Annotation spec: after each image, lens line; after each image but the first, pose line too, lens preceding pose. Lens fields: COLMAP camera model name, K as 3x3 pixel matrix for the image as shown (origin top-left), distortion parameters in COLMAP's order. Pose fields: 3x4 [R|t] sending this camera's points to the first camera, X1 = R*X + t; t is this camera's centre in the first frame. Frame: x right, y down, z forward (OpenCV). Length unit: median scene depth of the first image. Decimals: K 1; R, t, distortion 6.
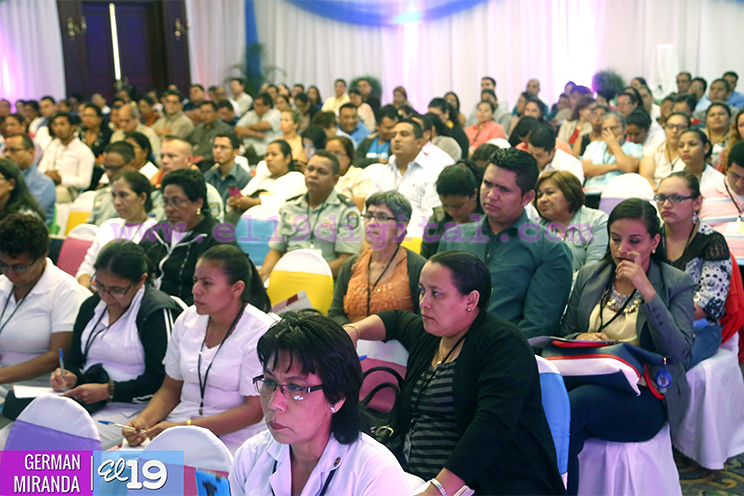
lens RADIAL K [[1017.3, 0, 372.0], [0, 1017.3, 248.0], [0, 0, 1]] dist [0.098180, -0.014838]
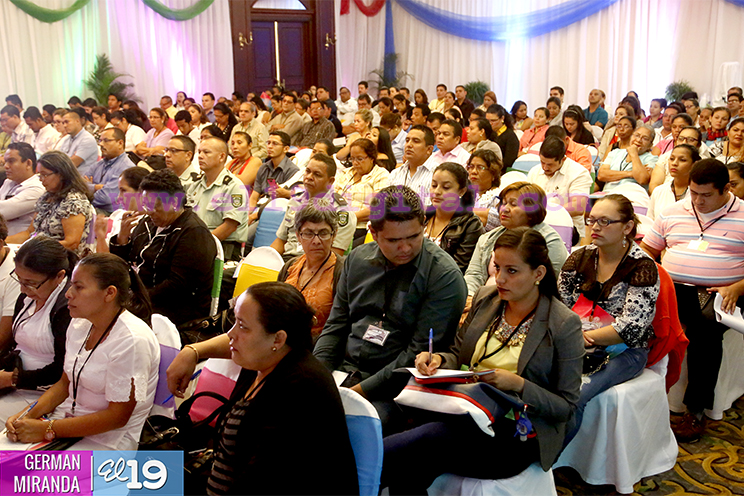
lens RADIAL K [[789.6, 0, 372.0], [0, 789.6, 248.0], [0, 0, 1]] dist [-0.007657, 0.011381]
pose [[0.983619, 0.059053, -0.170312, 0.201233], [-0.051382, 0.997471, 0.049105, -0.047655], [0.172781, -0.039550, 0.984166, 0.197449]]
